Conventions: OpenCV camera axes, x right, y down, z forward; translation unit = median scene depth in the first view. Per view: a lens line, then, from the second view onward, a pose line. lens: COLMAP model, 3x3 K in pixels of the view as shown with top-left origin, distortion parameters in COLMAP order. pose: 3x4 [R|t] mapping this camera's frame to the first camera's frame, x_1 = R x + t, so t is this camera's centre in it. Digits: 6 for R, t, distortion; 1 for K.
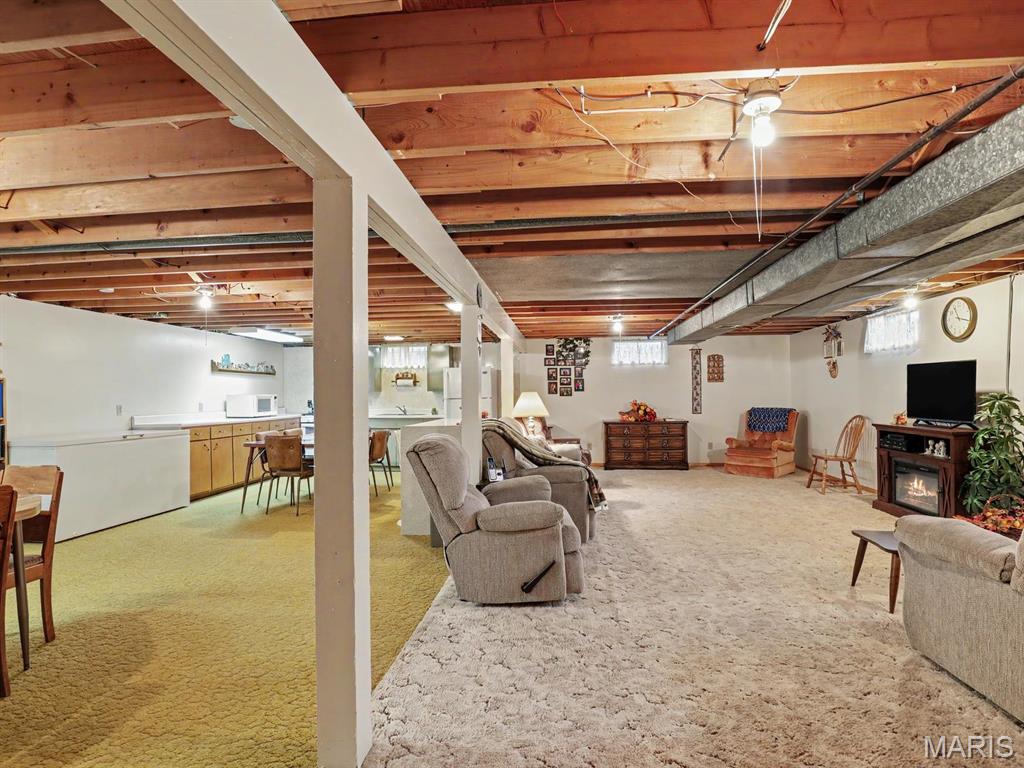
lens RADIAL K [[531.7, 0, 510.4], [0, 531.7, 385.4], [0, 0, 1]] dist [-0.029773, 0.001898]
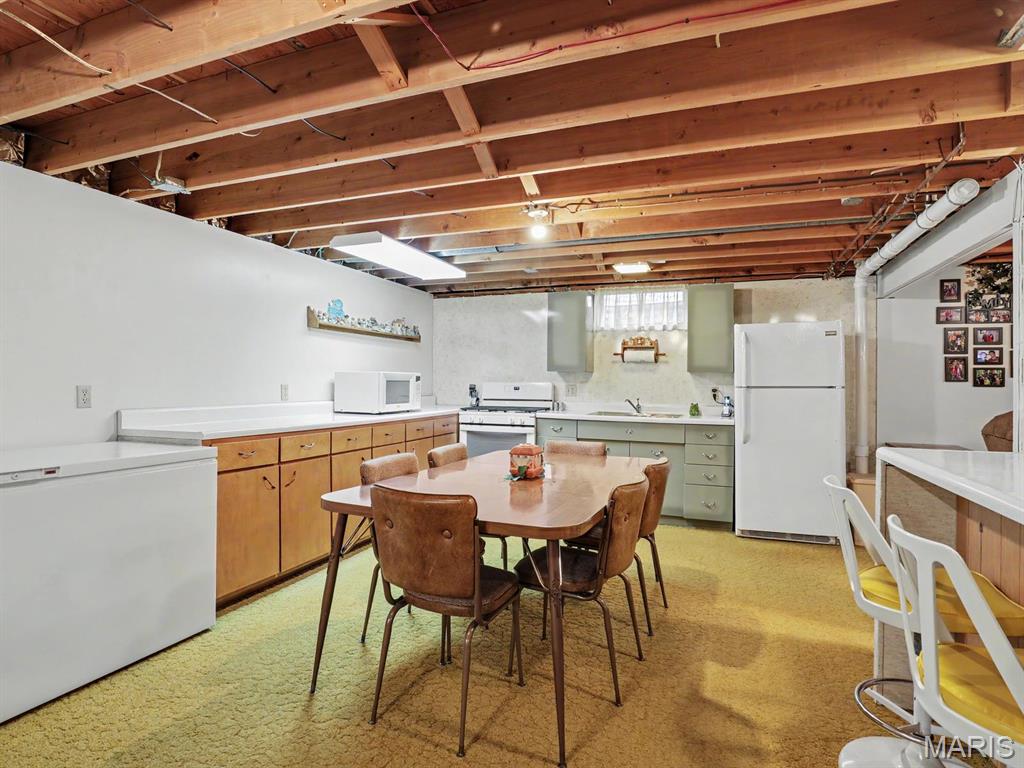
lens RADIAL K [[531.7, 0, 510.4], [0, 531.7, 385.4], [0, 0, 1]] dist [-0.029773, 0.001898]
pose [[0.964846, 0.020574, -0.262008, -0.202771], [-0.015299, 0.999637, 0.022158, 0.016374], [0.262369, -0.017370, 0.964811, 0.483128]]
